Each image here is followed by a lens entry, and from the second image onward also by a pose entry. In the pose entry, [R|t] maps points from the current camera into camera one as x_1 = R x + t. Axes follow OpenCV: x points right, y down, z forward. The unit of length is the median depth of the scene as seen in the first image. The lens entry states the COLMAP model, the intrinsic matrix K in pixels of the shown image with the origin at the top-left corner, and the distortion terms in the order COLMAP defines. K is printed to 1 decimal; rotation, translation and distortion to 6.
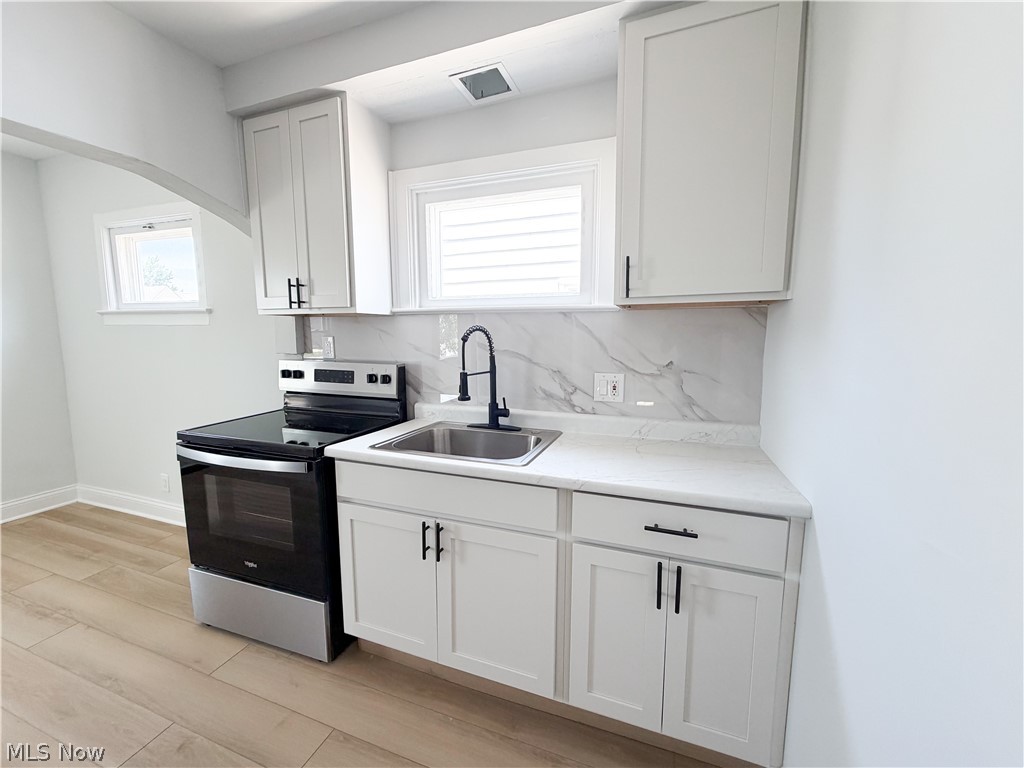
lens RADIAL K [[414.7, 0, 512.0], [0, 414.7, 384.0], [0, 0, 1]] dist [0.000875, -0.000029]
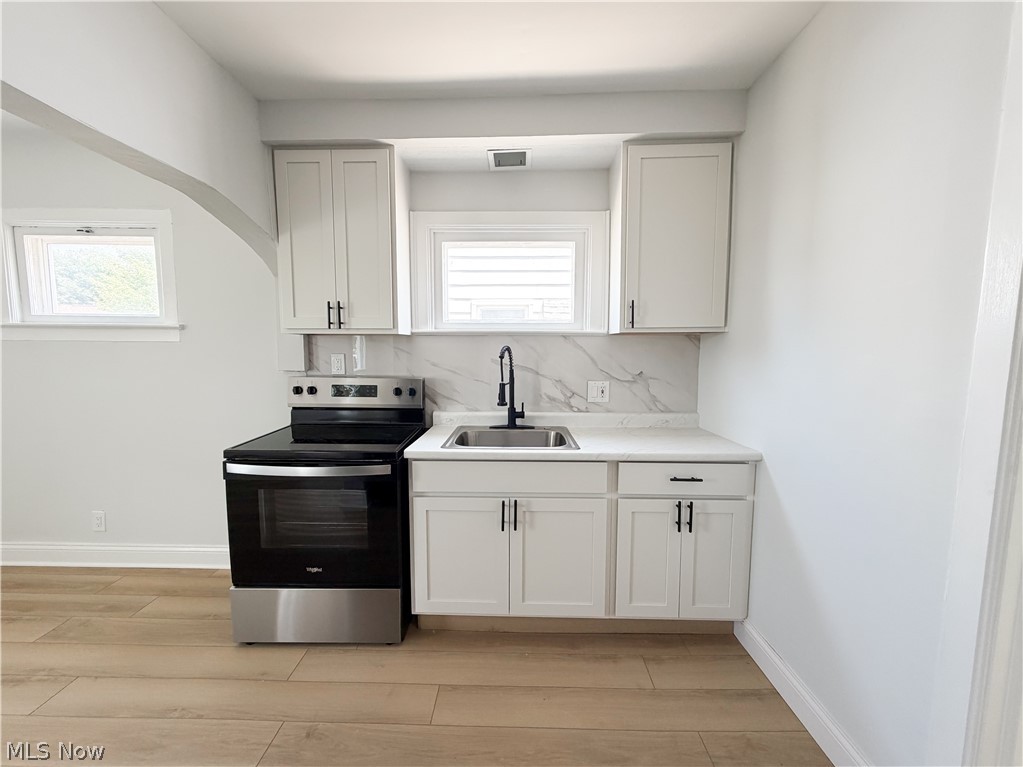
lens RADIAL K [[402.5, 0, 511.5], [0, 402.5, 383.5], [0, 0, 1]] dist [0.000371, 0.000268]
pose [[0.944947, -0.026704, 0.326131, -0.454879], [0.037247, 0.998965, -0.026125, 0.005523], [-0.325096, 0.036834, 0.944963, -0.145876]]
